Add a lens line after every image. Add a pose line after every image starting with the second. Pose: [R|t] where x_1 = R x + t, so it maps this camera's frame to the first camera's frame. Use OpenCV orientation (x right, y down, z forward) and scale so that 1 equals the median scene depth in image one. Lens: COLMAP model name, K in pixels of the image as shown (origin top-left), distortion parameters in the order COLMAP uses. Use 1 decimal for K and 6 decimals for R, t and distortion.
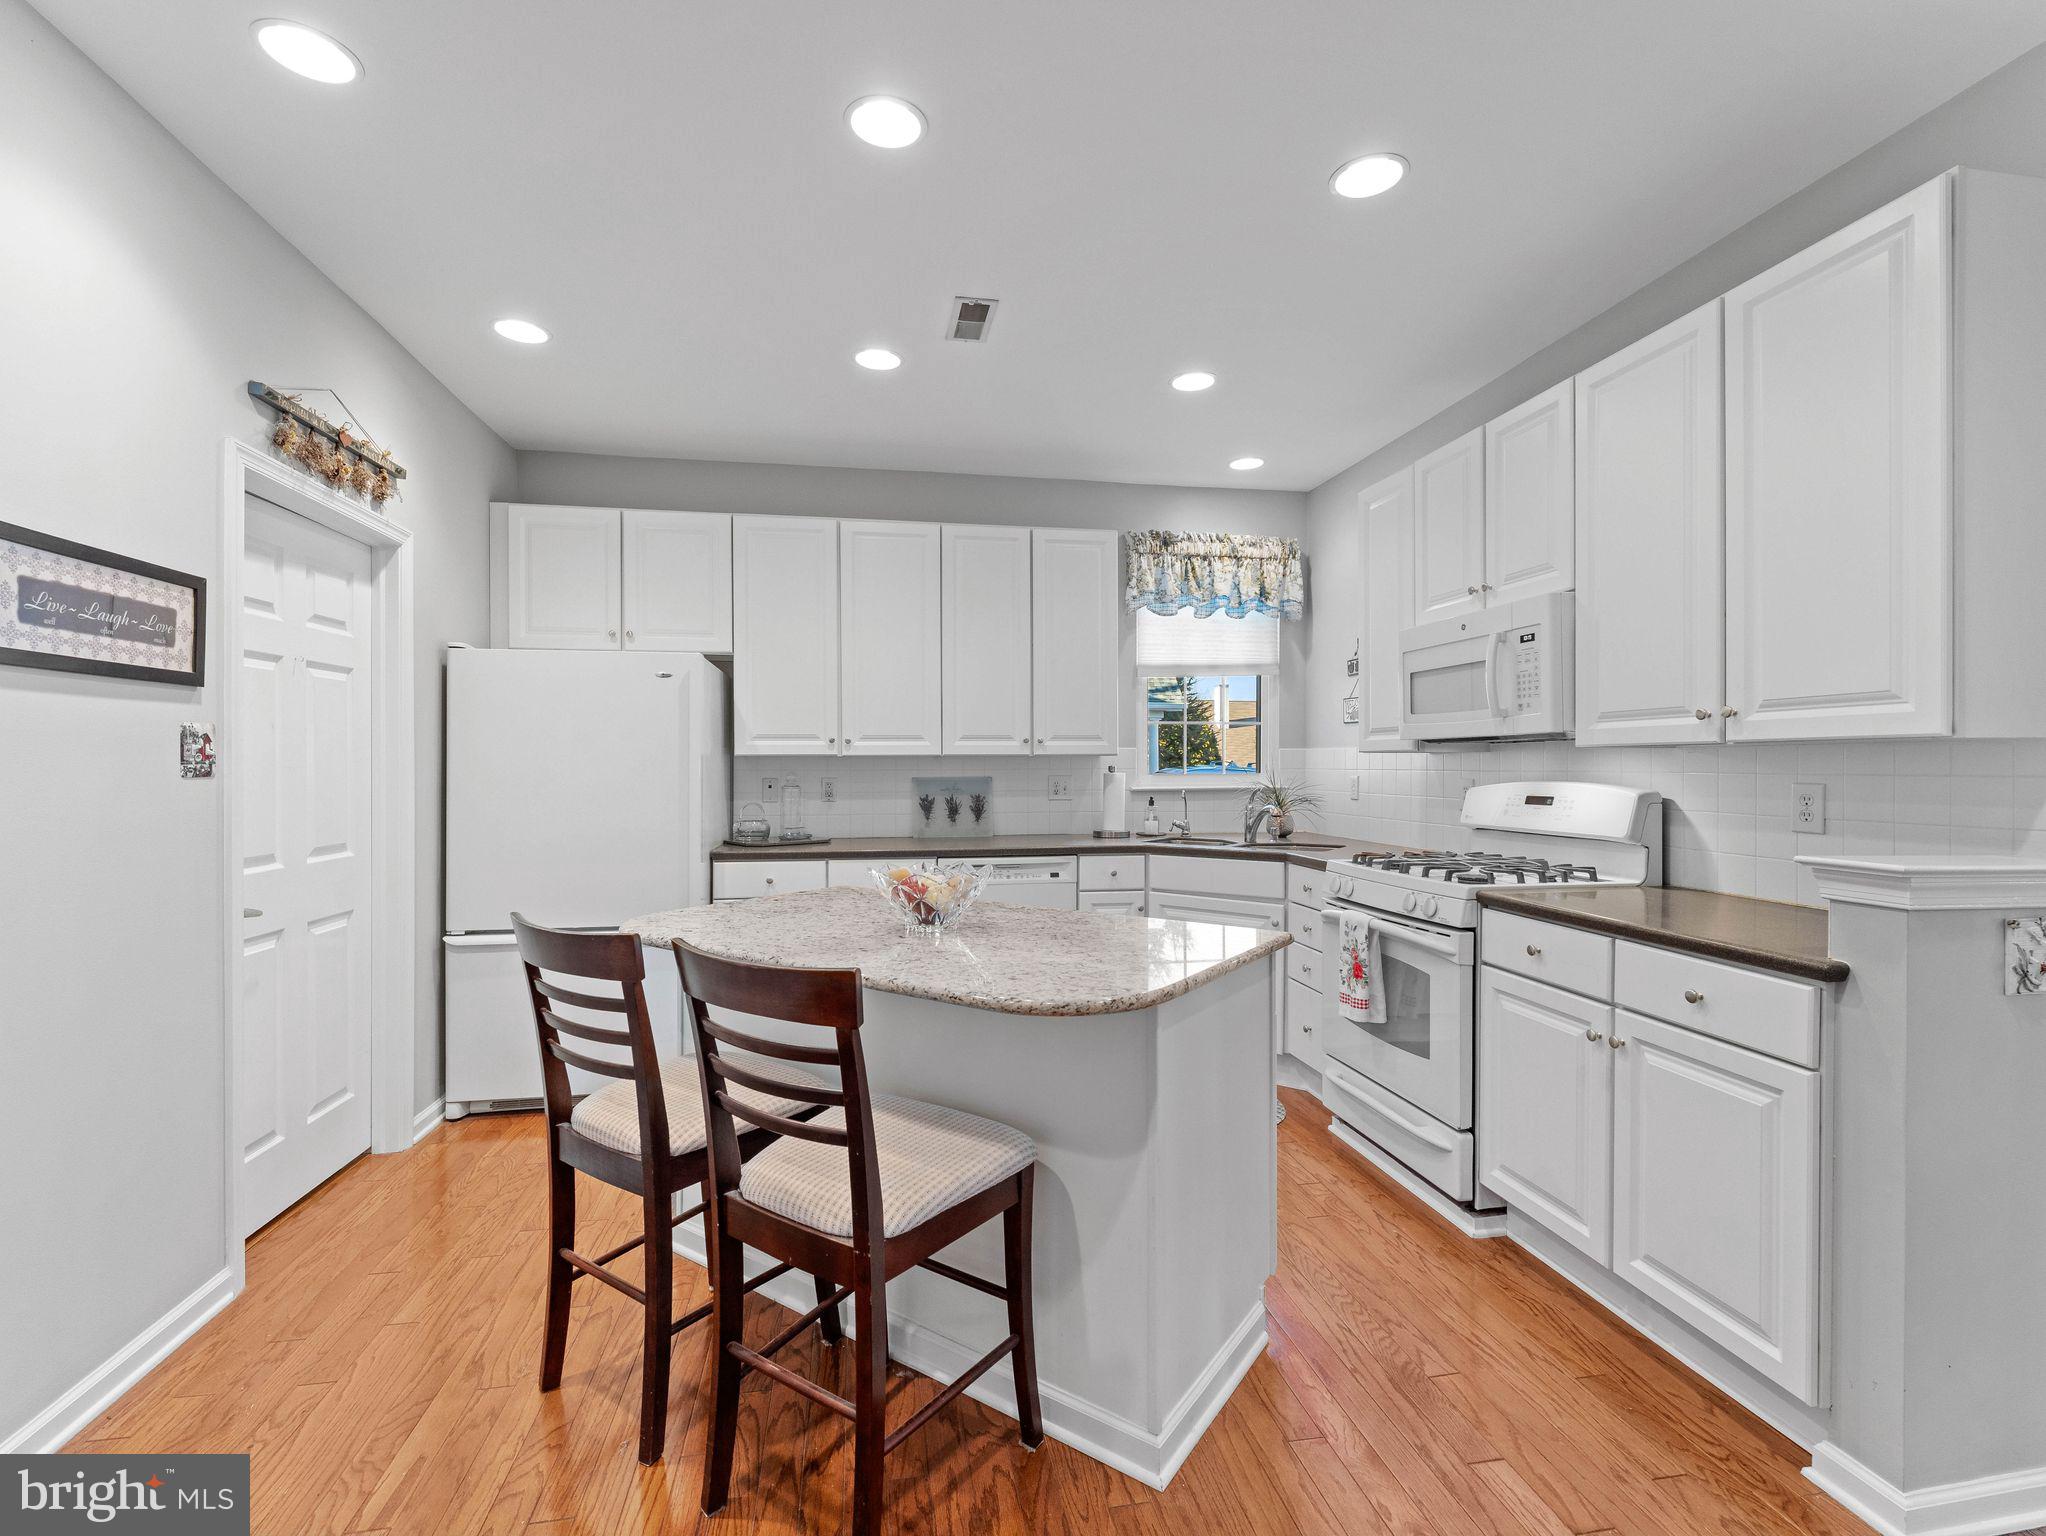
lens RADIAL K [[919.3, 0, 1022.9], [0, 919.3, 773.1], [0, 0, 1]] dist [-0.000306, -0.000217]
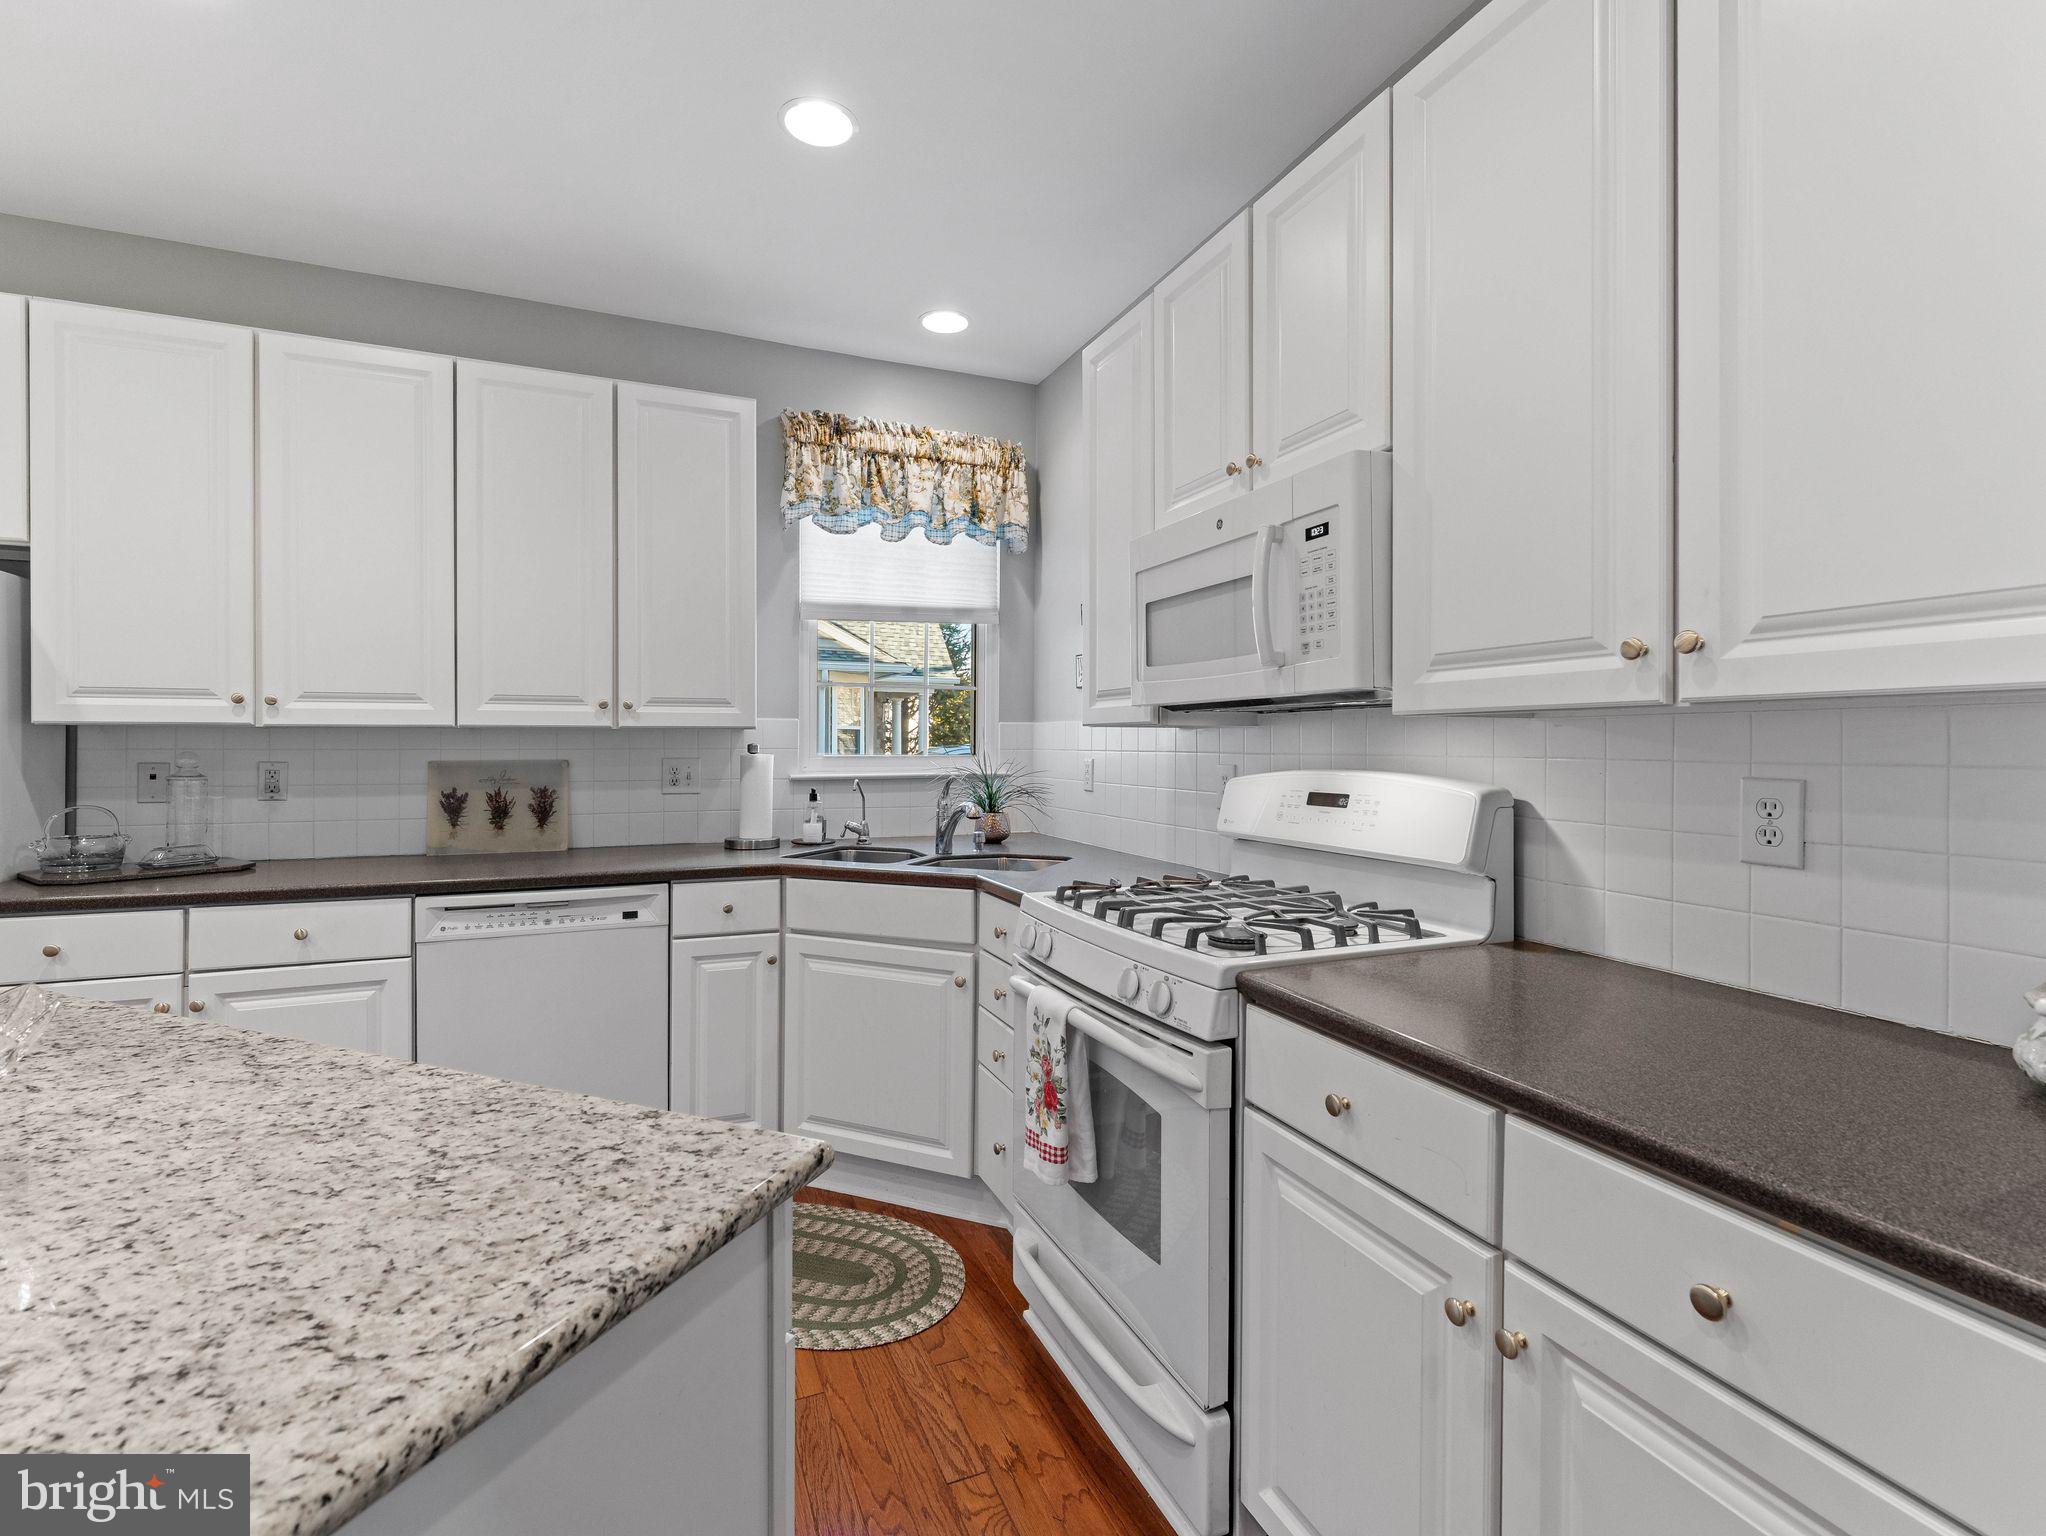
lens RADIAL K [[931.9, 0, 1023.3], [0, 931.9, 749.6], [0, 0, 1]] dist [-0.001845, 0.000615]
pose [[0.974539, 0.002476, 0.224205, 0.182998], [-0.001933, 0.999995, -0.002644, -0.003139], [-0.224210, 0.002144, 0.974538, 0.364136]]
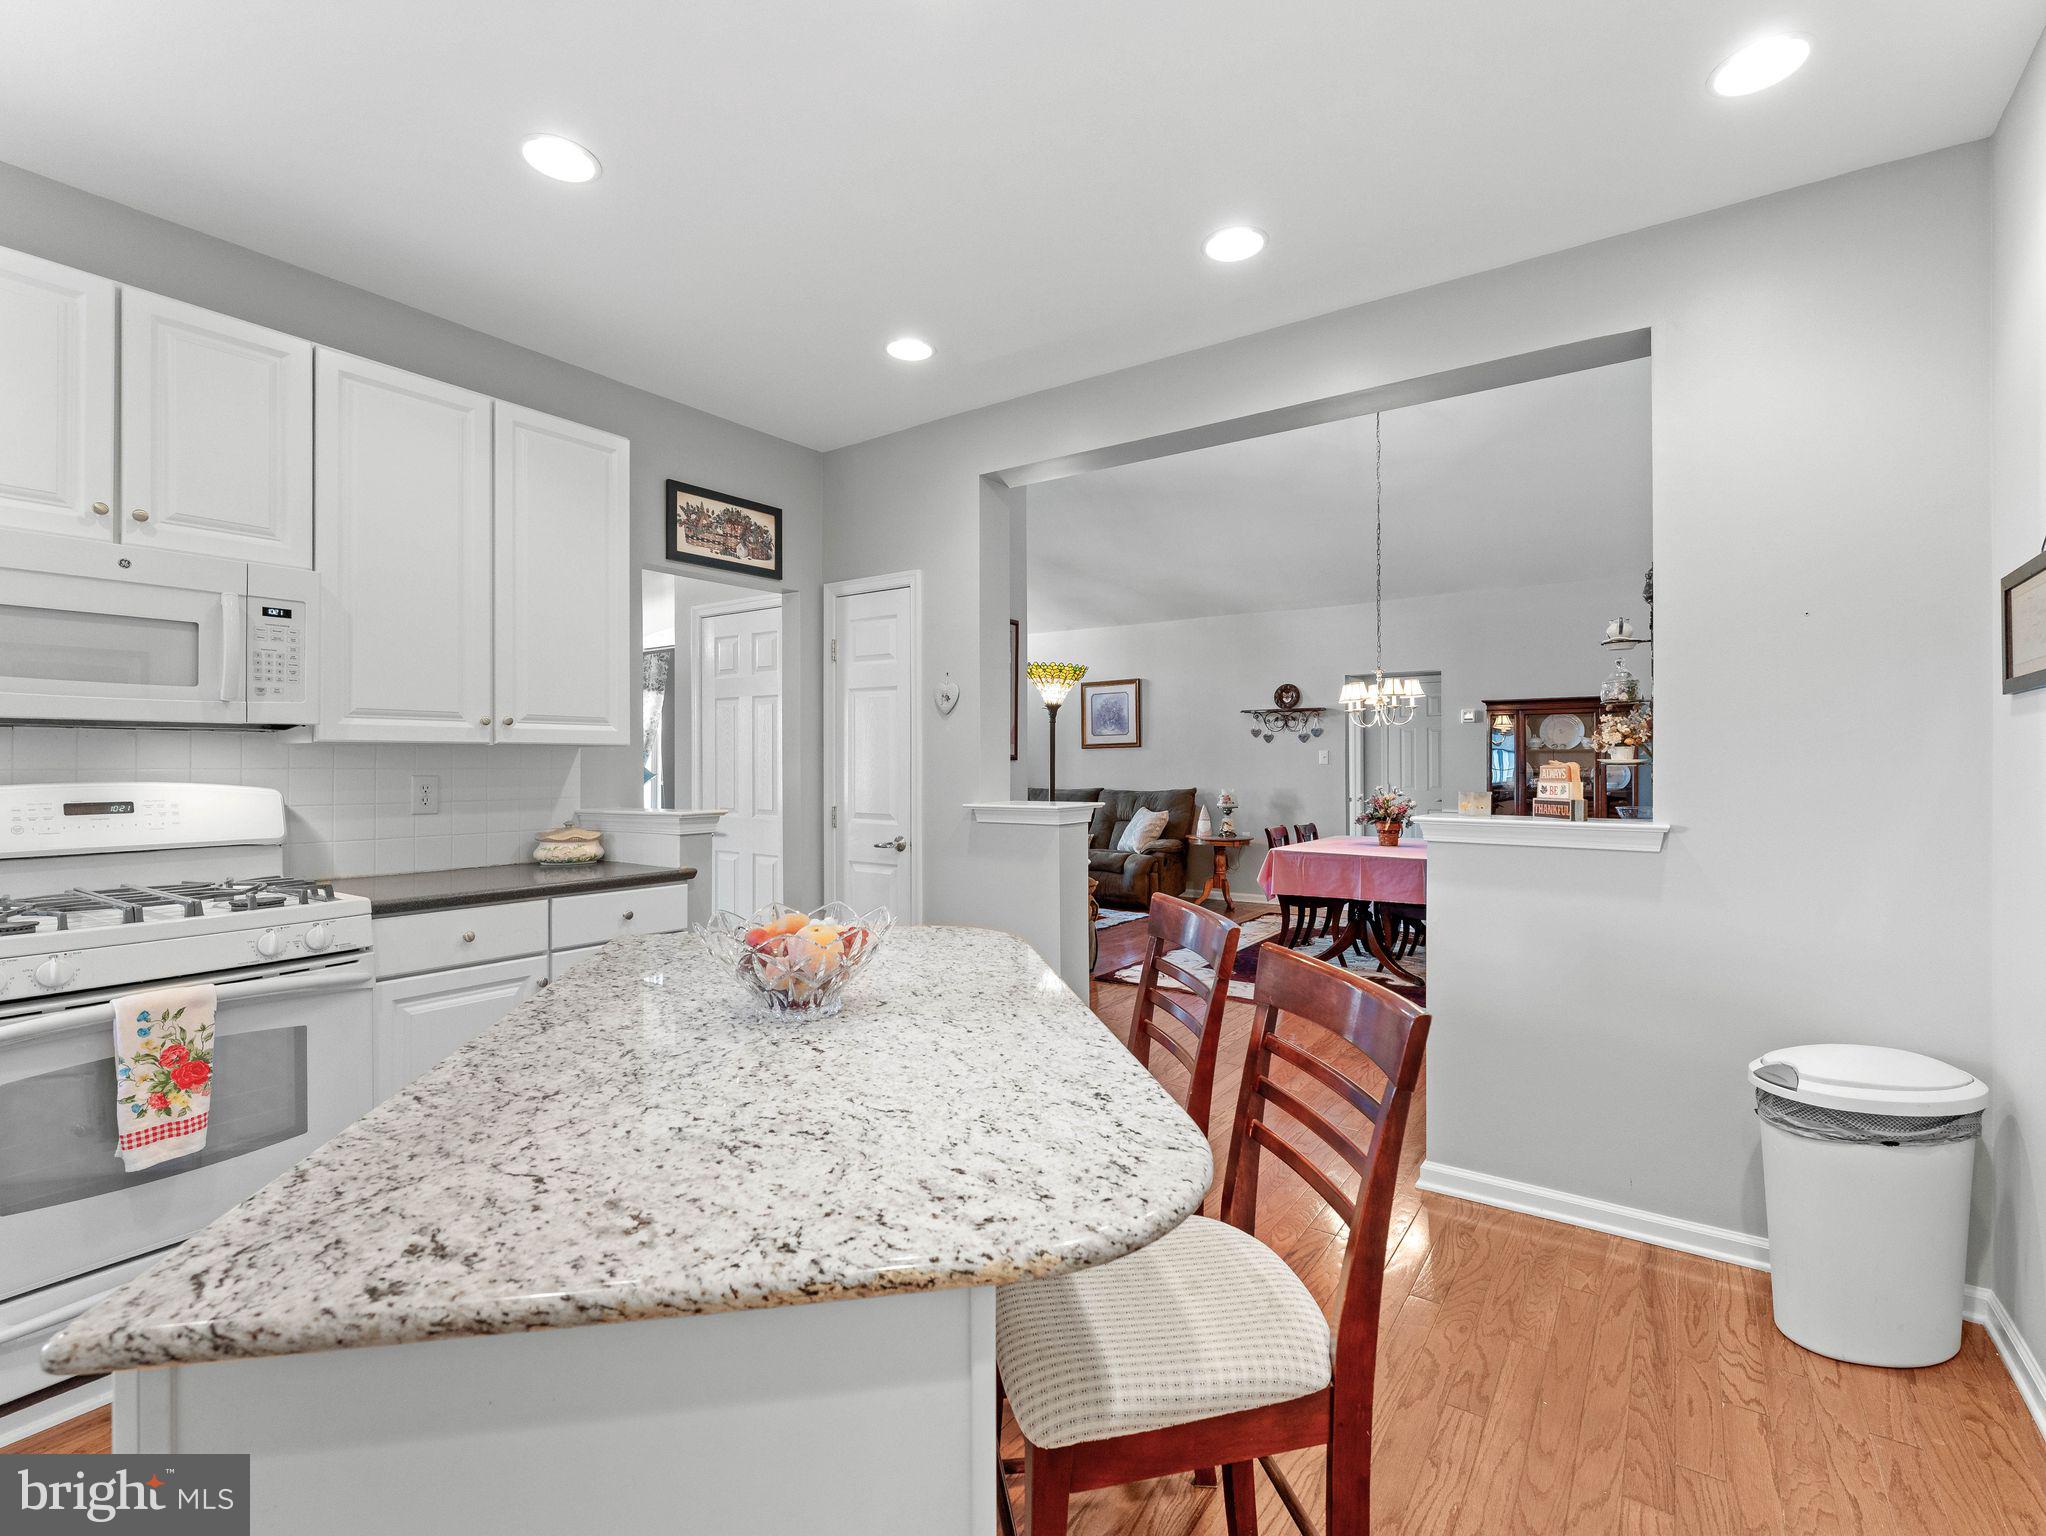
lens RADIAL K [[936.7, 0, 1017.1], [0, 936.7, 763.3], [0, 0, 1]] dist [0.003784, 0.000437]
pose [[-0.701525, 0.003184, 0.712637, -0.446599], [0.008287, 0.999959, 0.003690, -0.003005], [-0.712596, 0.008494, -0.701523, 0.896716]]
